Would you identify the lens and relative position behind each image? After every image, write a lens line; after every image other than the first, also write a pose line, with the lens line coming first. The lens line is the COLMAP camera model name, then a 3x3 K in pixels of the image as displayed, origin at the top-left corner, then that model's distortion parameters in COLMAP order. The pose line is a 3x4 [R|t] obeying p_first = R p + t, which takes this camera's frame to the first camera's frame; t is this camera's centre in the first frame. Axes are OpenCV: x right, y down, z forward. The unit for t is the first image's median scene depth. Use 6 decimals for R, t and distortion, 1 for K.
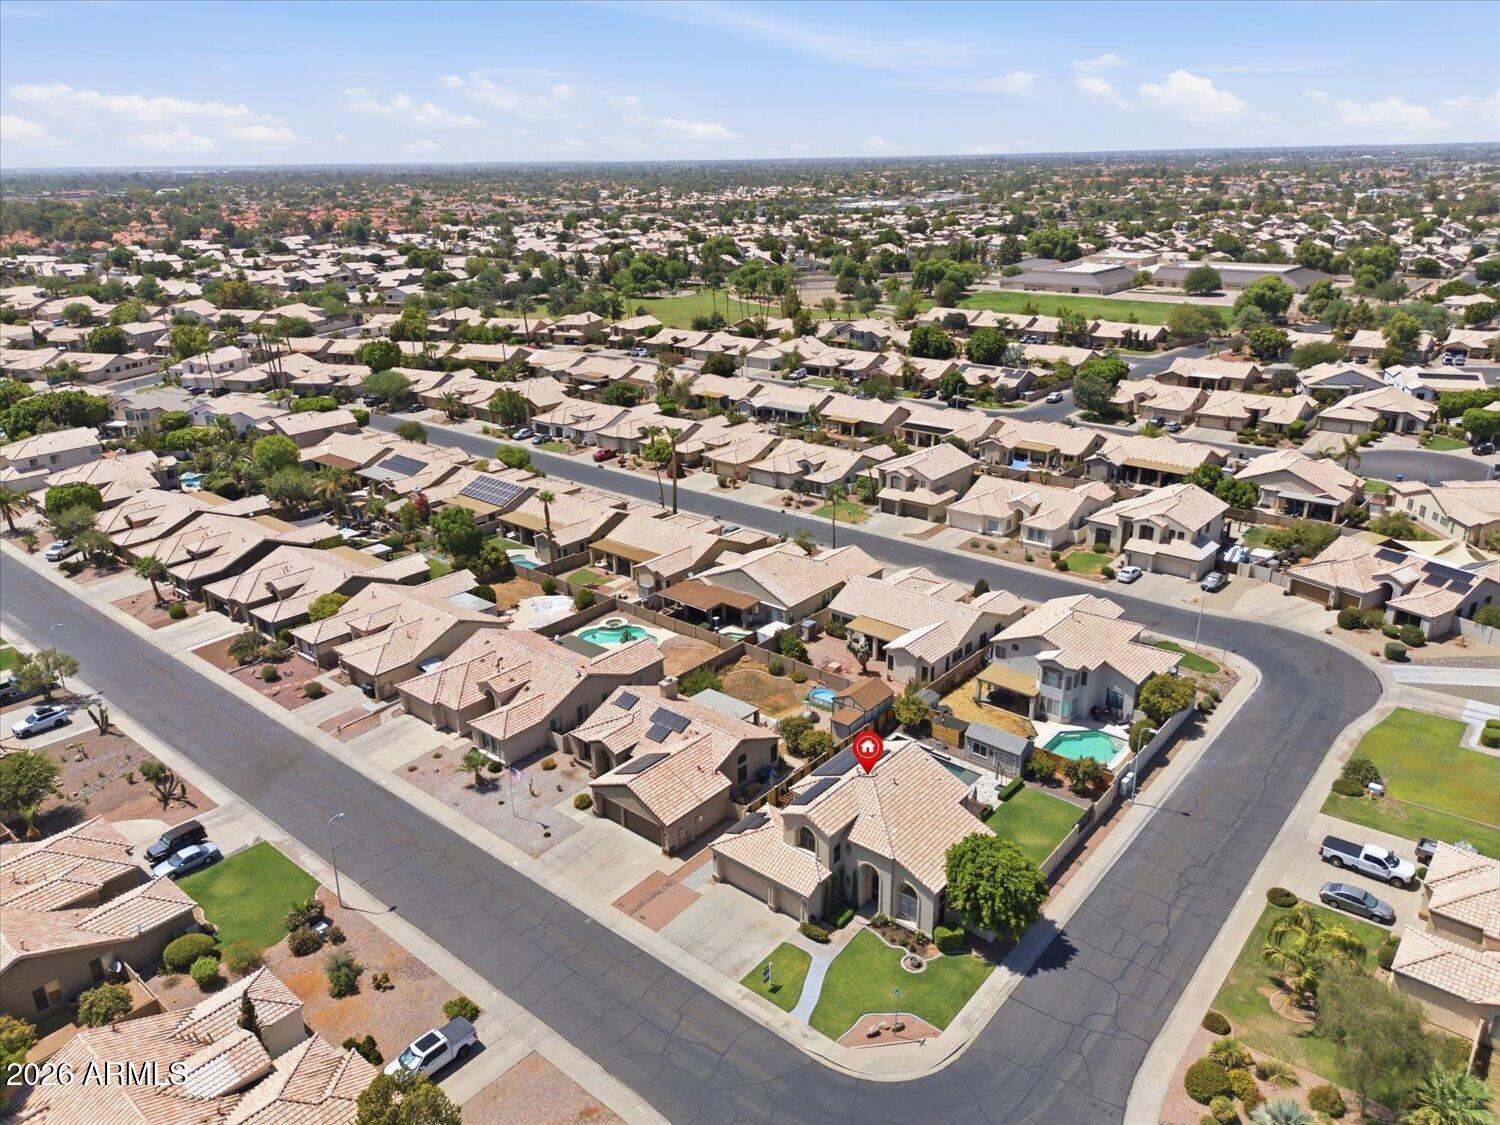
lens RADIAL K [[1070.9, 0, 750.0], [0, 1070.9, 562.5], [0, 0, 1]] dist [0.055974, -0.001293]
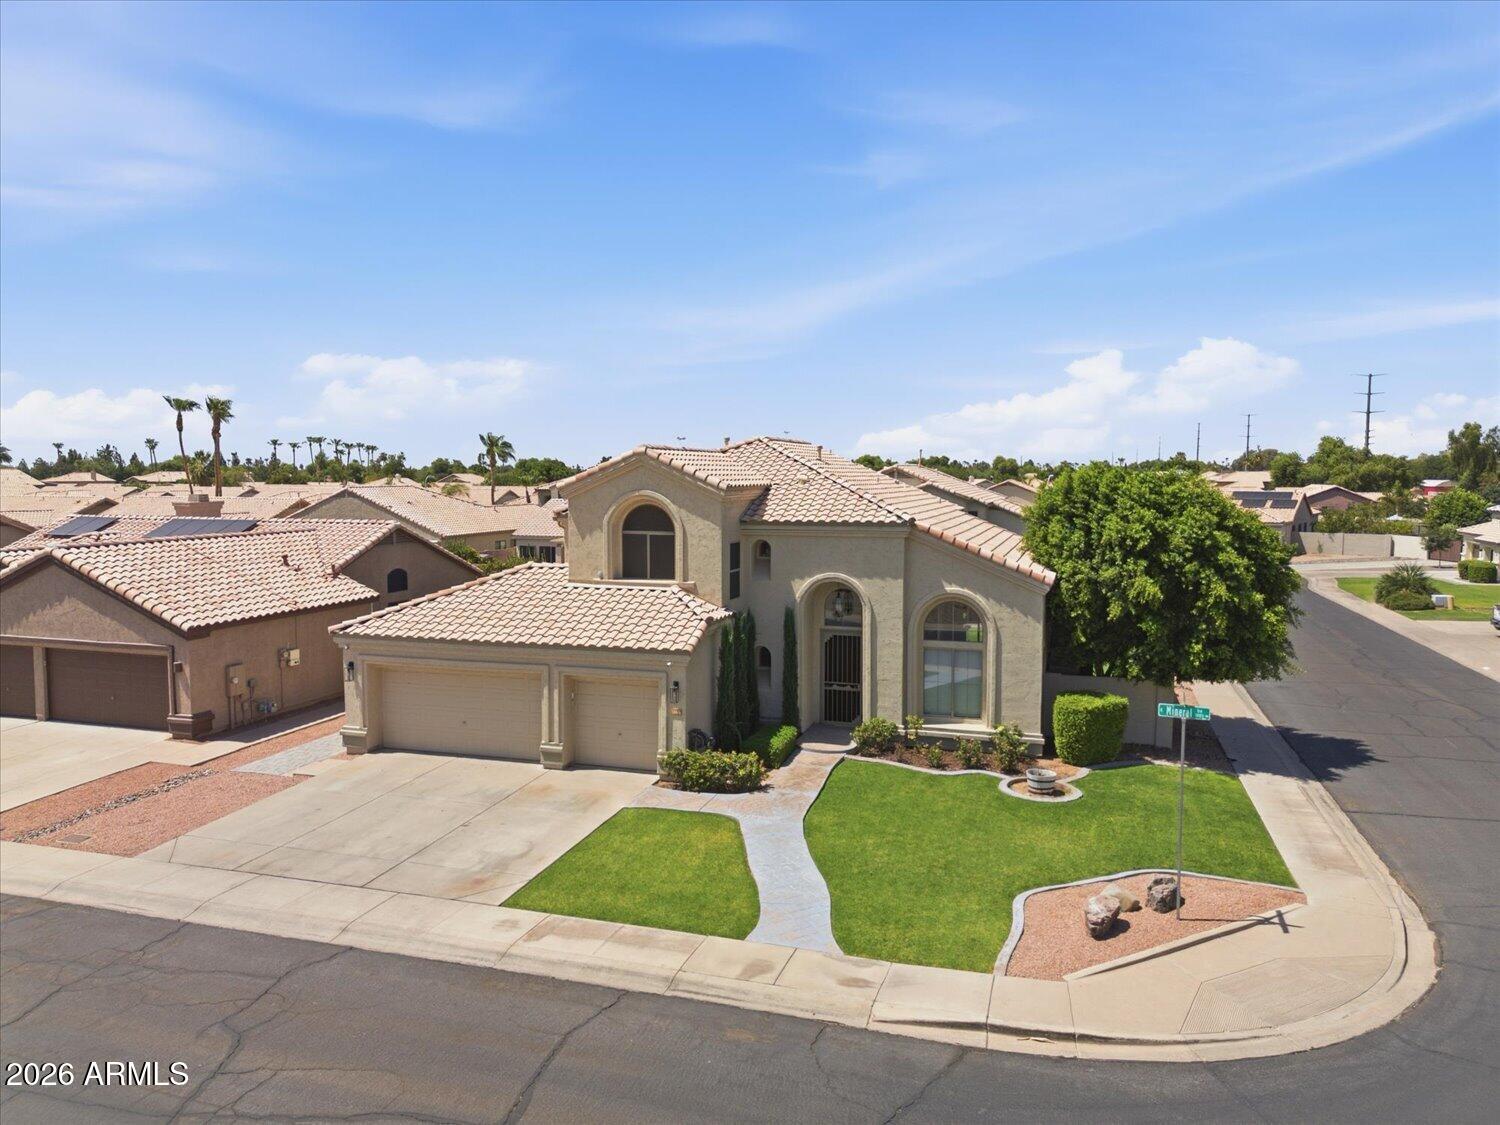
lens RADIAL K [[1070.9, 0, 750.0], [0, 1070.9, 562.5], [0, 0, 1]] dist [0.055974, -0.001293]
pose [[0.924389, -0.019357, 0.380960, -0.048901], [0.128049, 0.956506, -0.262106, 0.377257], [-0.359317, 0.291070, 0.886662, 0.721272]]
